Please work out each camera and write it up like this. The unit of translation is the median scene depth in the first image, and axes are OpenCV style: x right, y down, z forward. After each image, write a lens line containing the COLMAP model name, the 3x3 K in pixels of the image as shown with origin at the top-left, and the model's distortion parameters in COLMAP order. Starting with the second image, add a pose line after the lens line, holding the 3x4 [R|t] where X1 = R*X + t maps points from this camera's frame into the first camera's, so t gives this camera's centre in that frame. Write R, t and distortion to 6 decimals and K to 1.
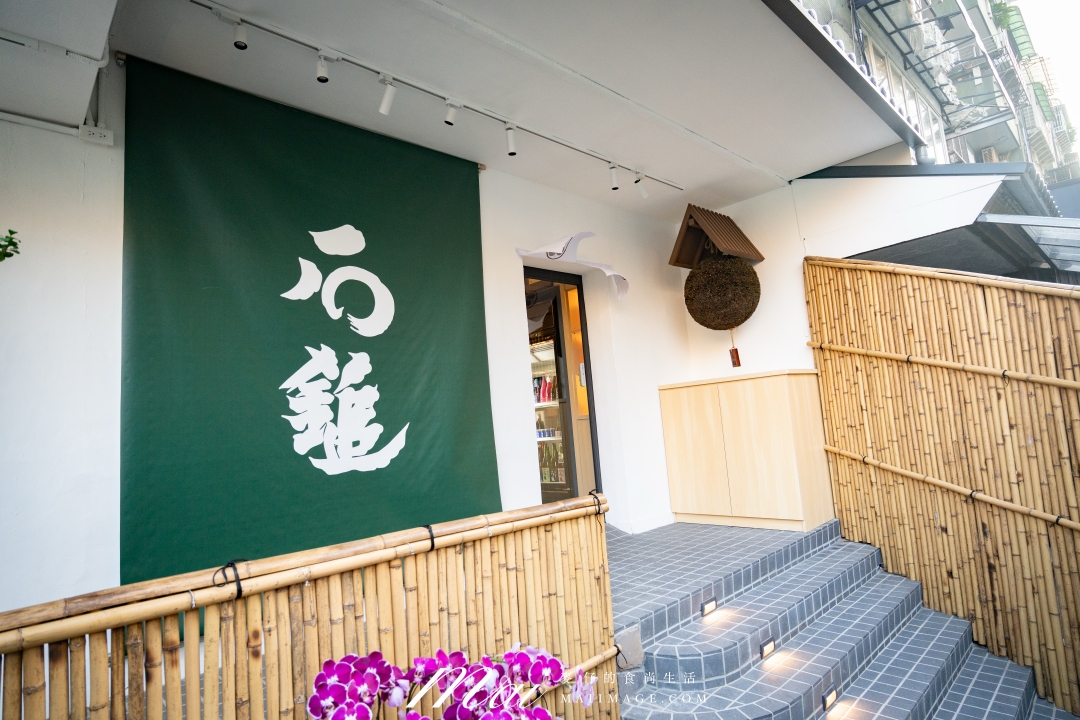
lens RADIAL K [[586.4, 0, 534.3], [0, 586.4, 360.5], [0, 0, 1]] dist [-0.027276, 0.004303]
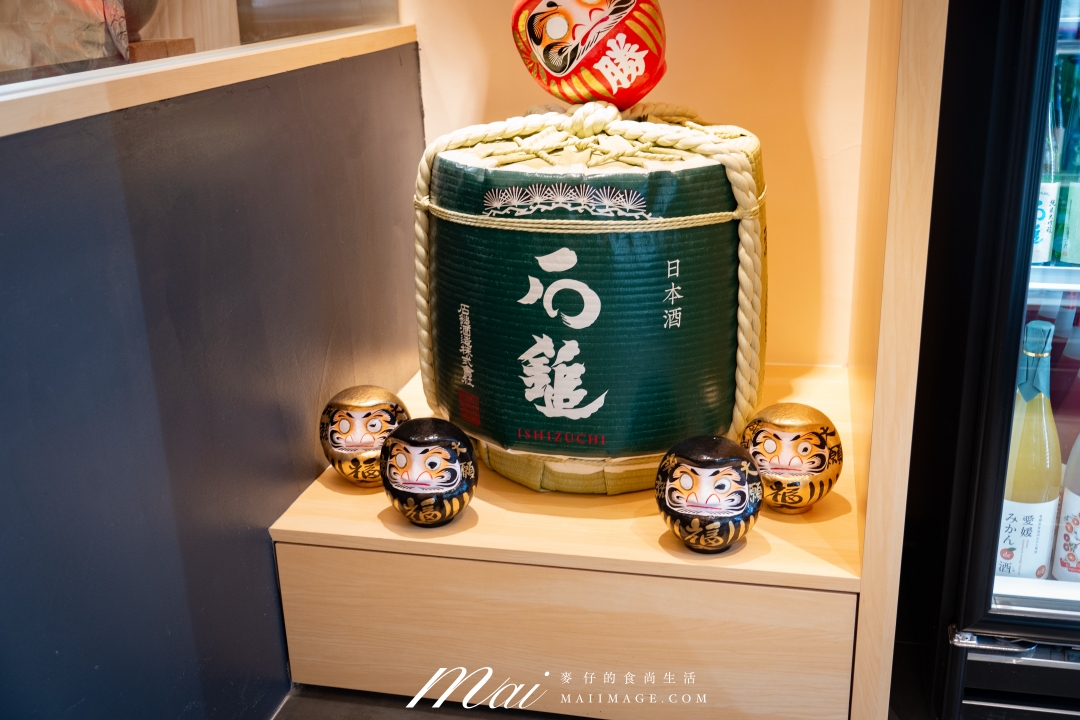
lens RADIAL K [[1135.6, 0, 530.4], [0, 1135.6, 363.9], [0, 0, 1]] dist [0.019352, 0.000000]
pose [[0.556166, 0.340916, -0.757928, 1.480369], [0.075910, 0.887339, 0.454827, -1.036831], [0.827597, -0.310494, 0.467629, -0.304435]]
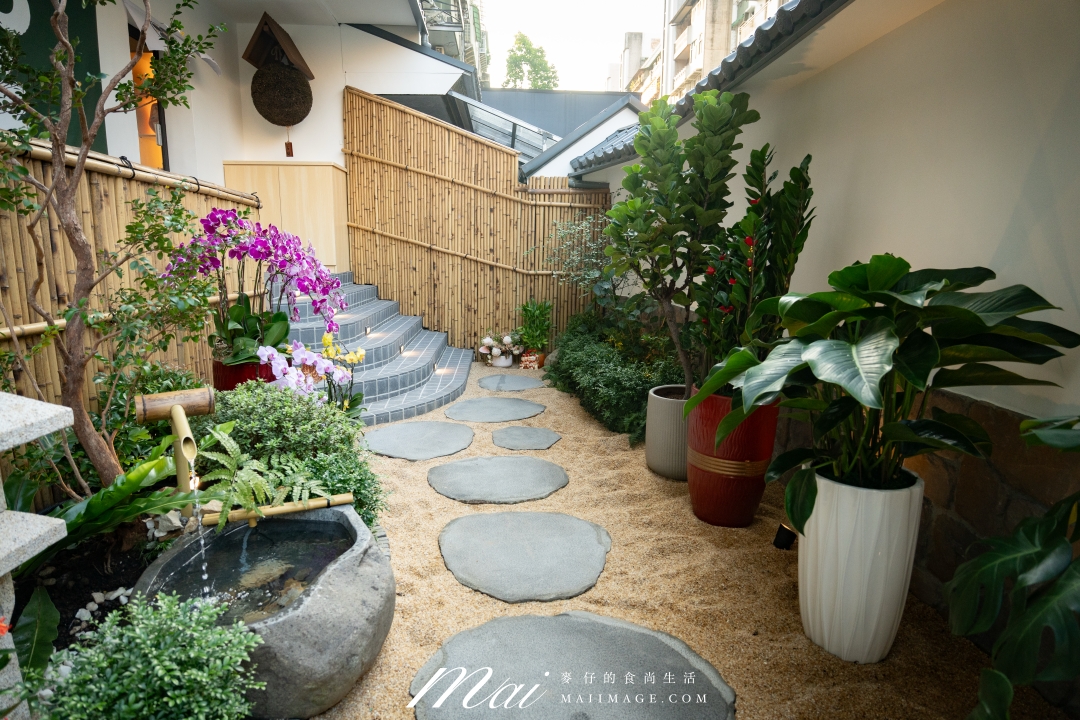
lens RADIAL K [[586.4, 0, 543.1], [0, 586.4, 362.1], [0, 0, 1]] dist [-0.027276, 0.004303]
pose [[0.625858, -0.050542, 0.778297, -0.466172], [-0.146063, 0.972647, 0.180618, 0.190363], [-0.766138, -0.226721, 0.601357, -0.459234]]
